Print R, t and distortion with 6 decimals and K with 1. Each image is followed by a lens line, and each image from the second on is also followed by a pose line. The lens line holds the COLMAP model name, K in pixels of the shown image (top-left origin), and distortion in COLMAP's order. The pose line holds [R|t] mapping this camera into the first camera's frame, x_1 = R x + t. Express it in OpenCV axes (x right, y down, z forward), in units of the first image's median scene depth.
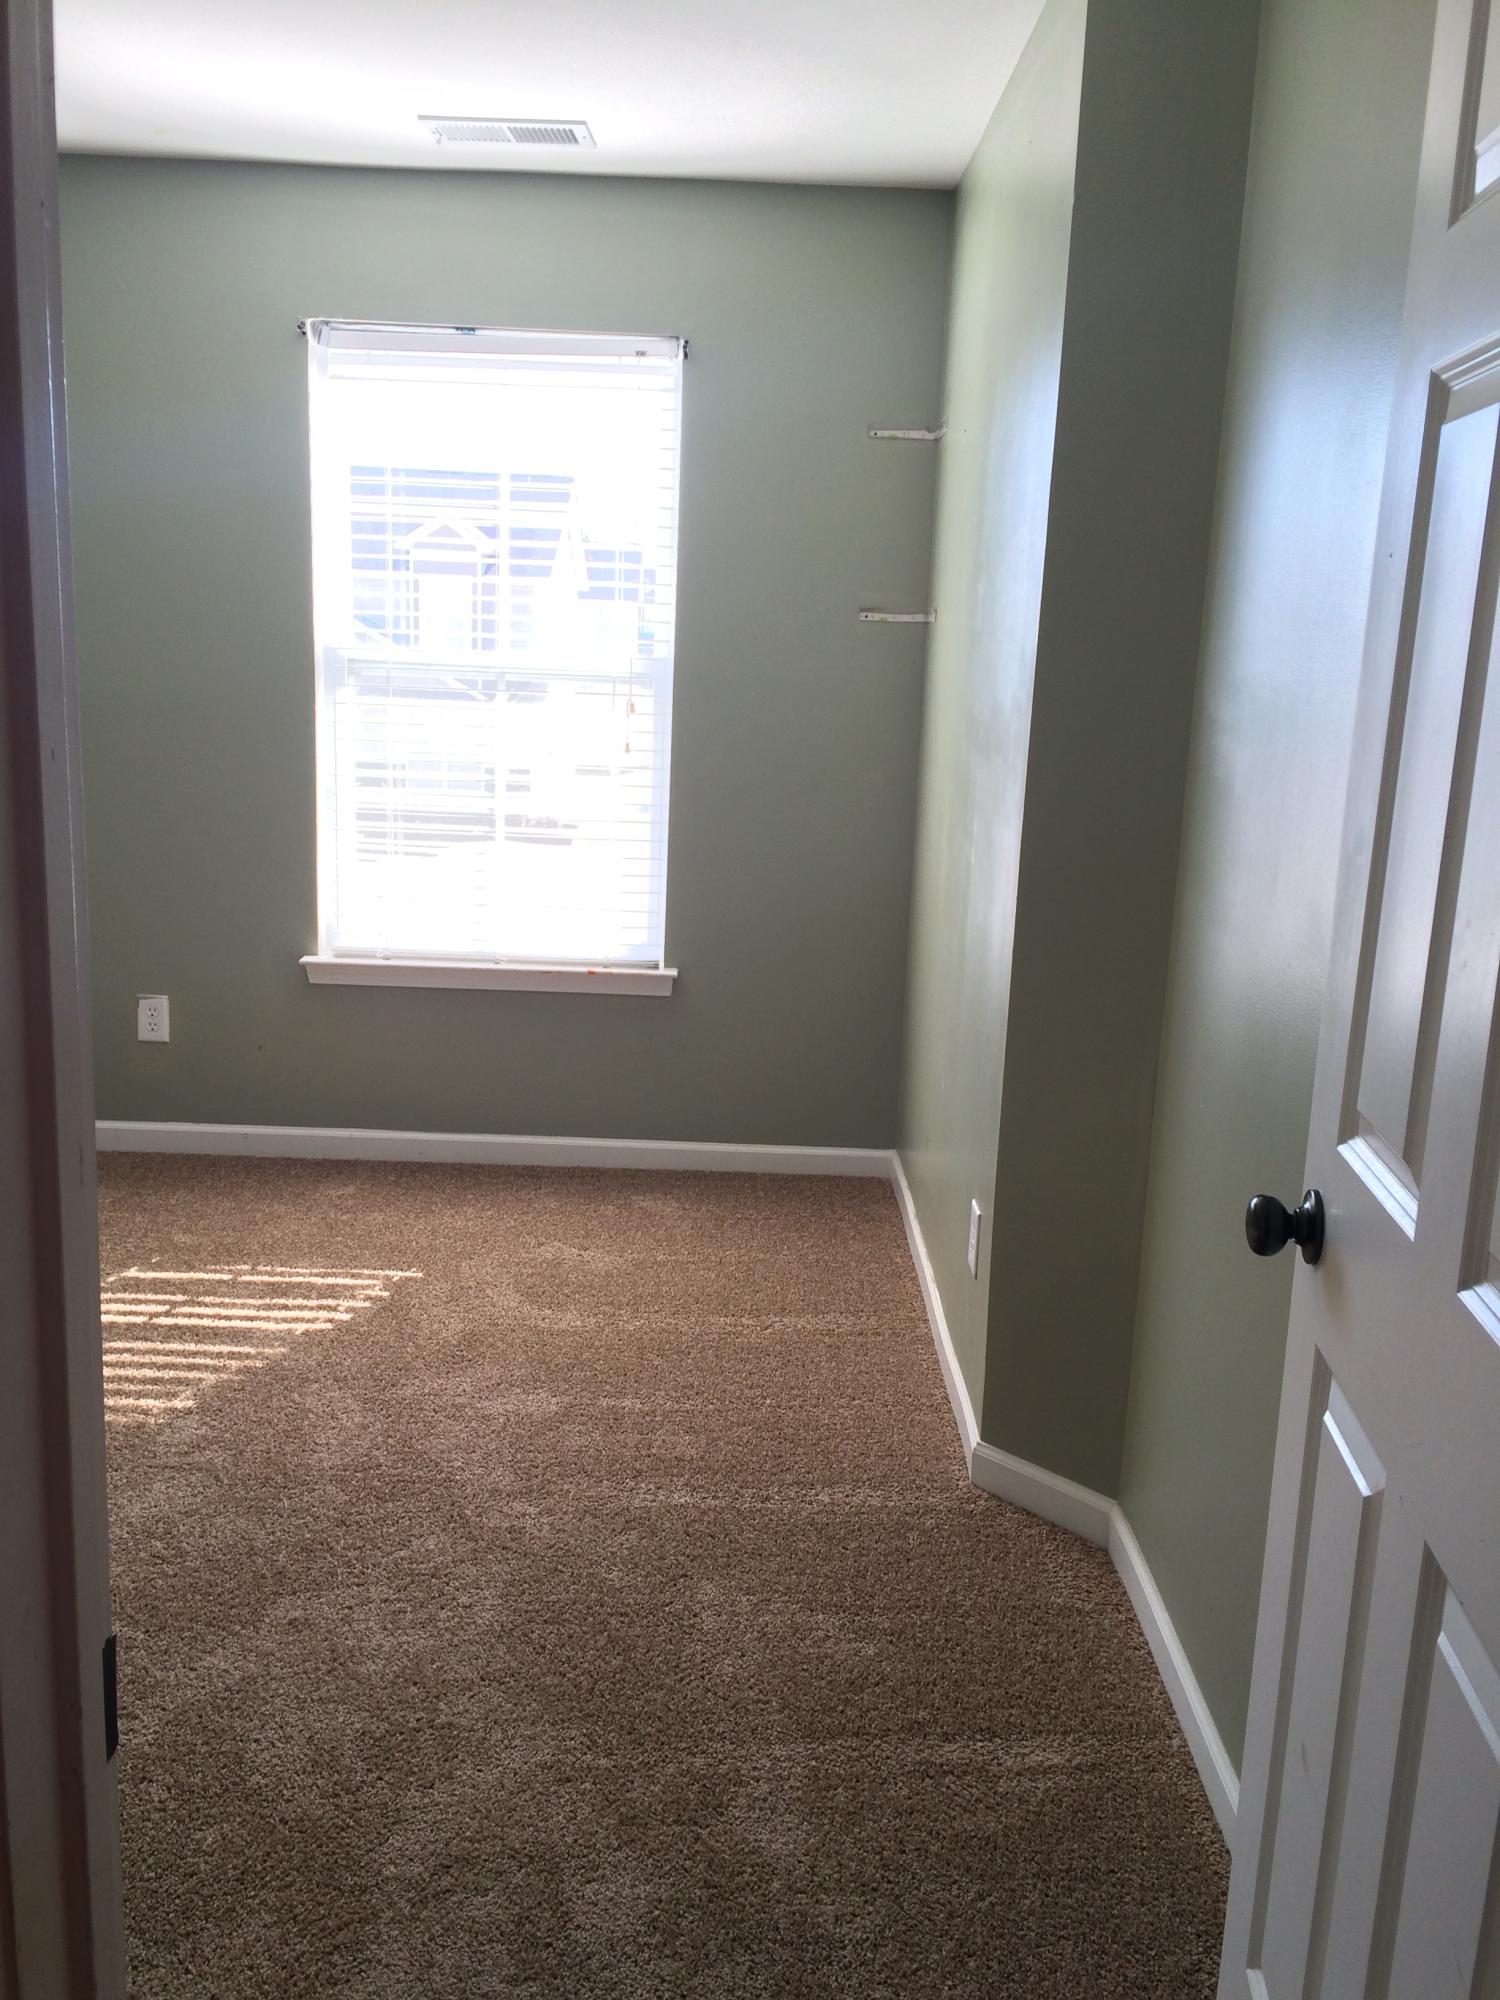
lens RADIAL K [[1691.0, 0, 756.1], [0, 1691.0, 988.1], [0, 0, 1]] dist [0.082142, -0.110029]
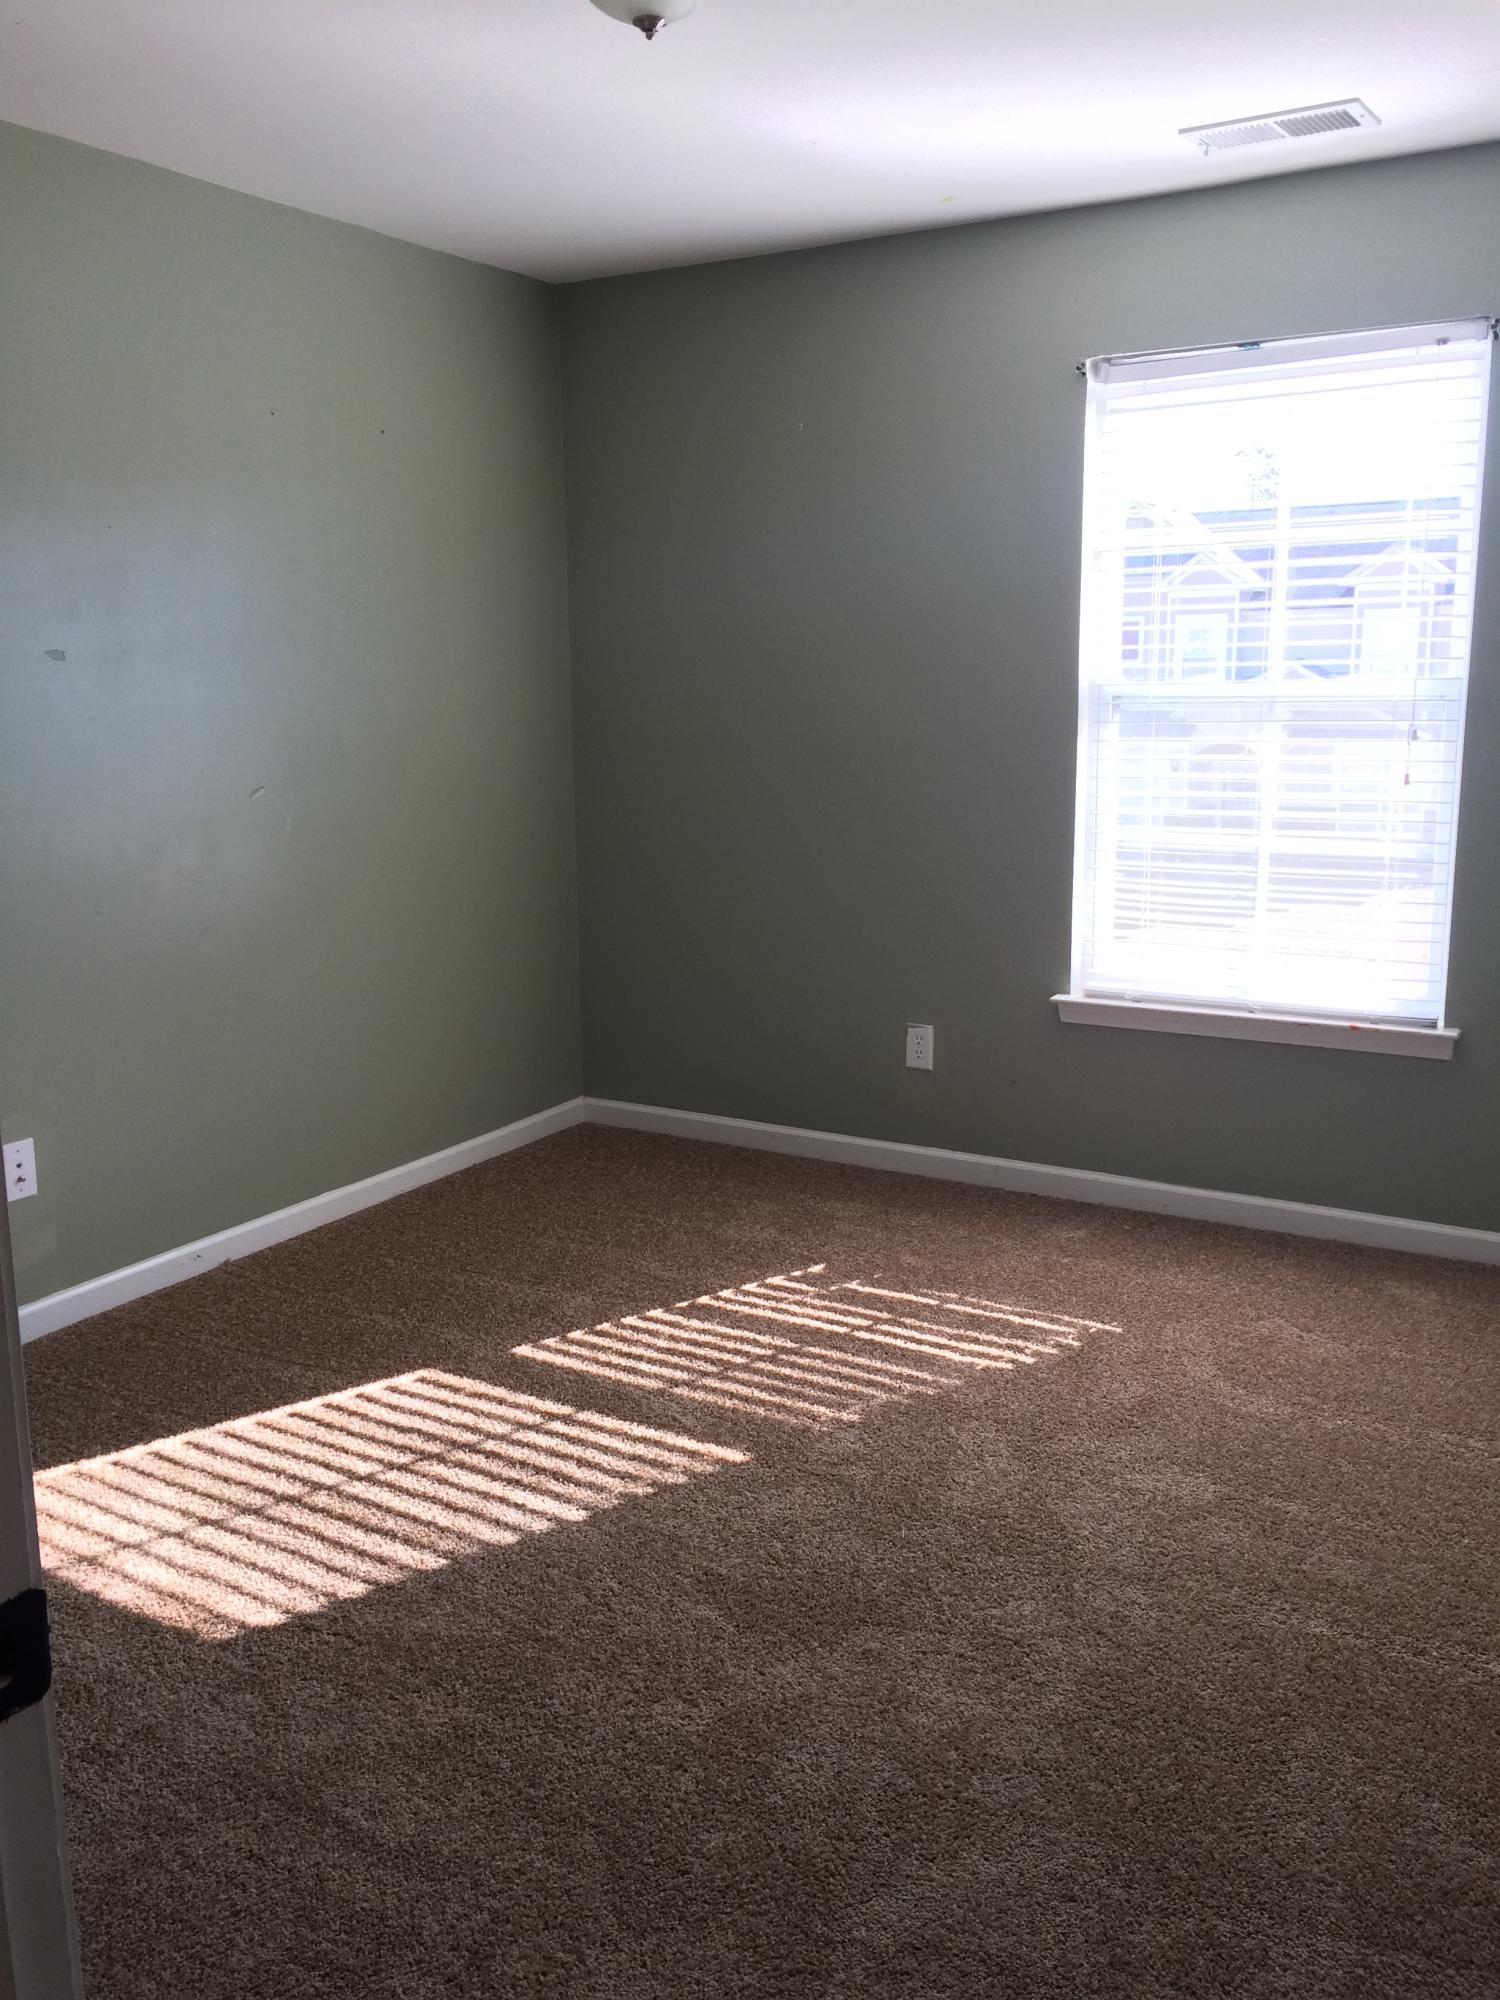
lens RADIAL K [[1691.0, 0, 742.0], [0, 1691.0, 995.1], [0, 0, 1]] dist [0.082142, -0.110029]
pose [[0.862341, 0.049693, -0.503883, 0.099567], [-0.060455, 0.998158, -0.005023, -0.002874], [0.502706, 0.034794, 0.863757, 0.057378]]
